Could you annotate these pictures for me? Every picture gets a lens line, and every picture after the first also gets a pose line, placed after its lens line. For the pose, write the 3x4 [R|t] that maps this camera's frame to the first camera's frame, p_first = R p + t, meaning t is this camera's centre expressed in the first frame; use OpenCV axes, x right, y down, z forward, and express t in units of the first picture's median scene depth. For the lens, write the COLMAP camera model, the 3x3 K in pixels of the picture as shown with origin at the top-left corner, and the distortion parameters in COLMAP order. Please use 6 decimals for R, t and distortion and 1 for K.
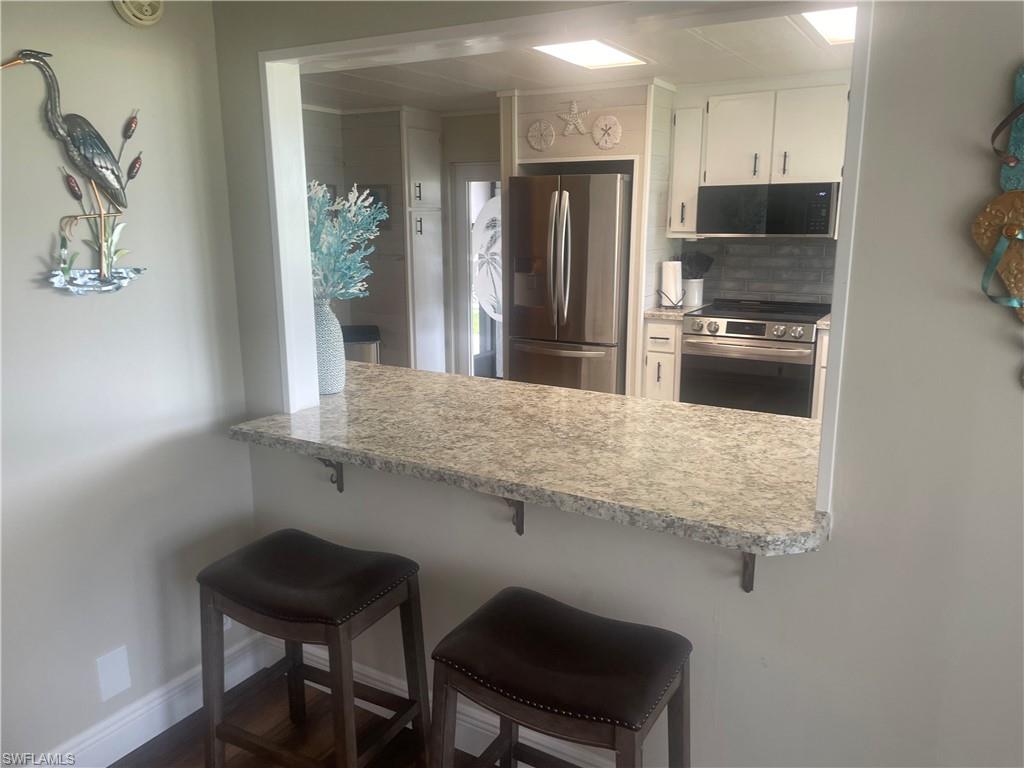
lens RADIAL K [[772.3, 0, 512.0], [0, 772.3, 384.0], [0, 0, 1]] dist [0.103859, -0.131425]
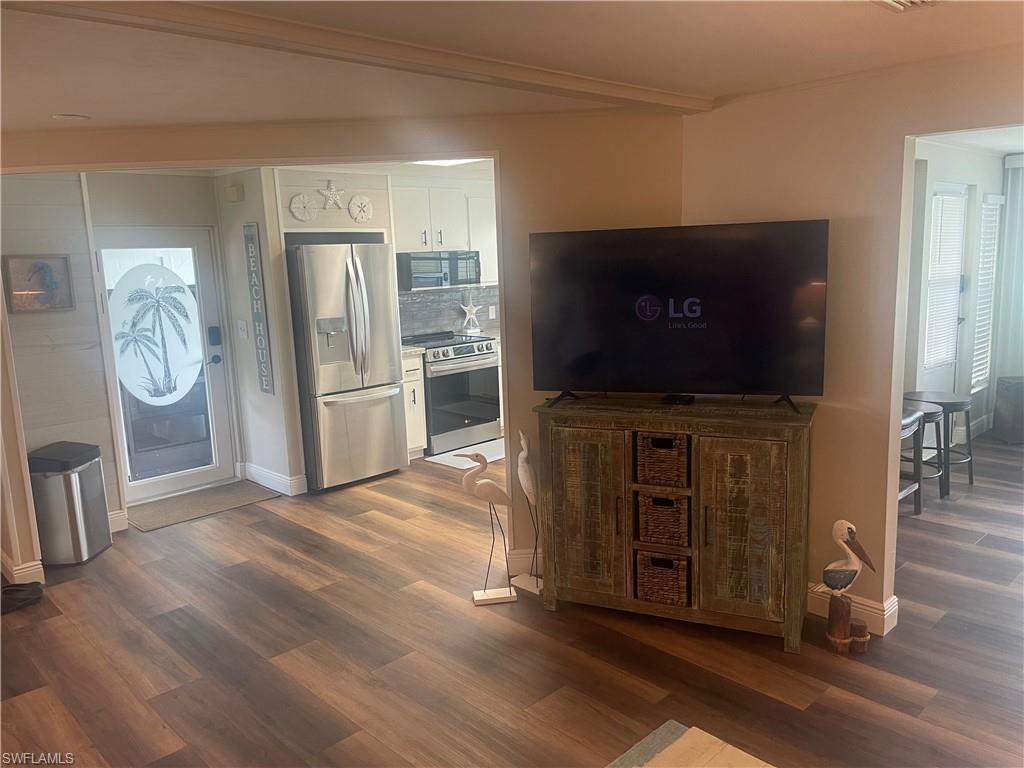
lens RADIAL K [[772.3, 0, 512.0], [0, 772.3, 384.0], [0, 0, 1]] dist [0.103859, -0.131425]
pose [[0.265176, -0.168084, 0.949436, -0.997648], [0.246163, 0.963859, 0.101884, -0.129185], [-0.932248, 0.206699, 0.296968, 0.486489]]
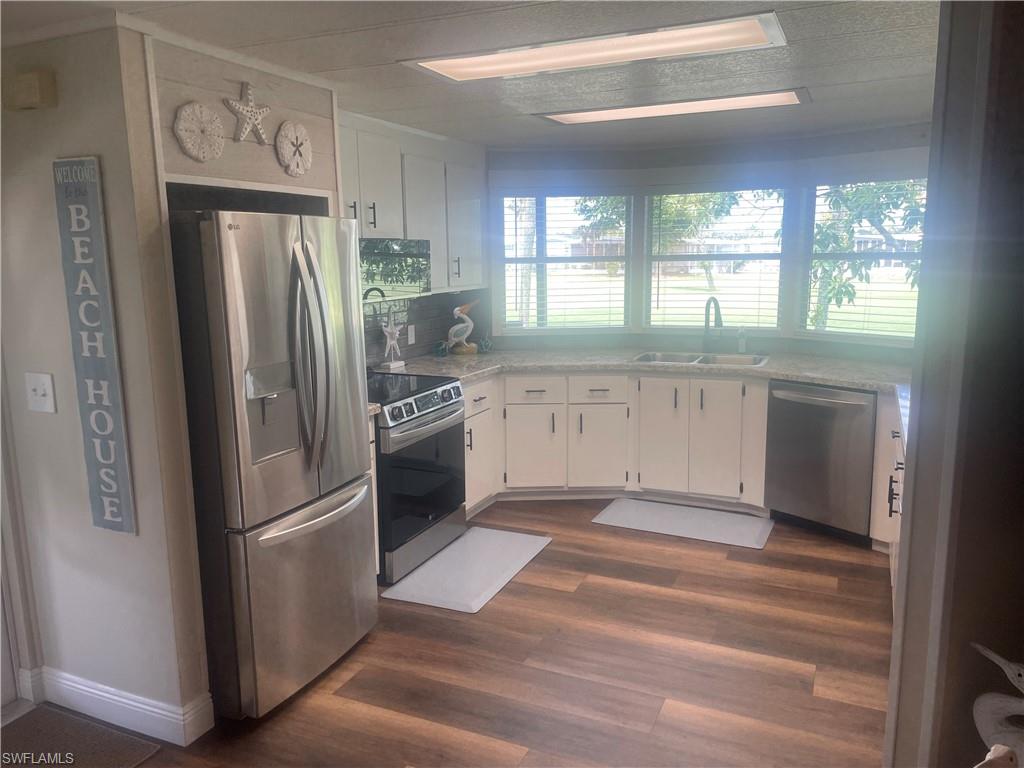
lens RADIAL K [[772.3, 0, 512.0], [0, 772.3, 384.0], [0, 0, 1]] dist [0.103859, -0.131425]
pose [[-0.114624, -0.168206, 0.979065, -0.536946], [0.227618, 0.954894, 0.190701, -0.224945], [-0.966980, 0.244712, -0.071167, 0.925623]]
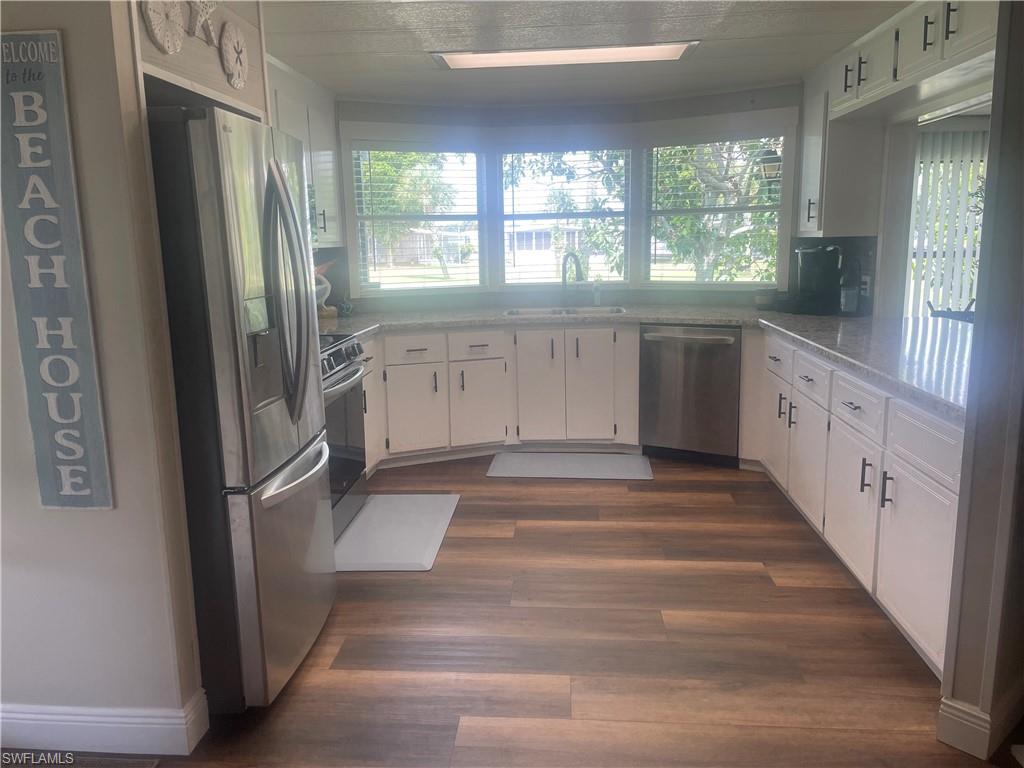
lens RADIAL K [[773.2, 0, 505.1], [0, 773.2, 375.1], [0, 0, 1]] dist [0.118718, -0.143774]
pose [[-0.444816, -0.146761, 0.883516, -0.472649], [0.213333, 0.940727, 0.263669, -0.220962], [-0.869843, 0.305767, -0.387142, 1.117855]]
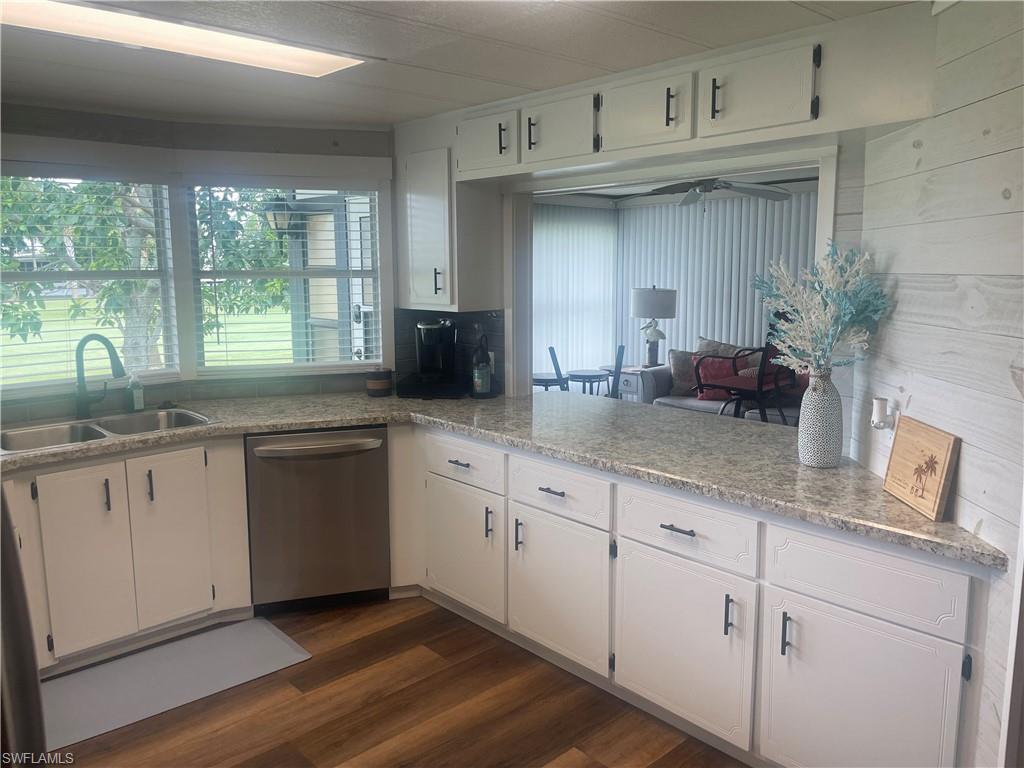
lens RADIAL K [[773.2, 0, 505.1], [0, 773.2, 375.1], [0, 0, 1]] dist [0.118718, -0.143774]
pose [[-0.959006, -0.031155, 0.281666, -0.077294], [0.070501, 0.936459, 0.343620, -0.258647], [-0.274475, 0.349392, -0.895873, 1.107405]]
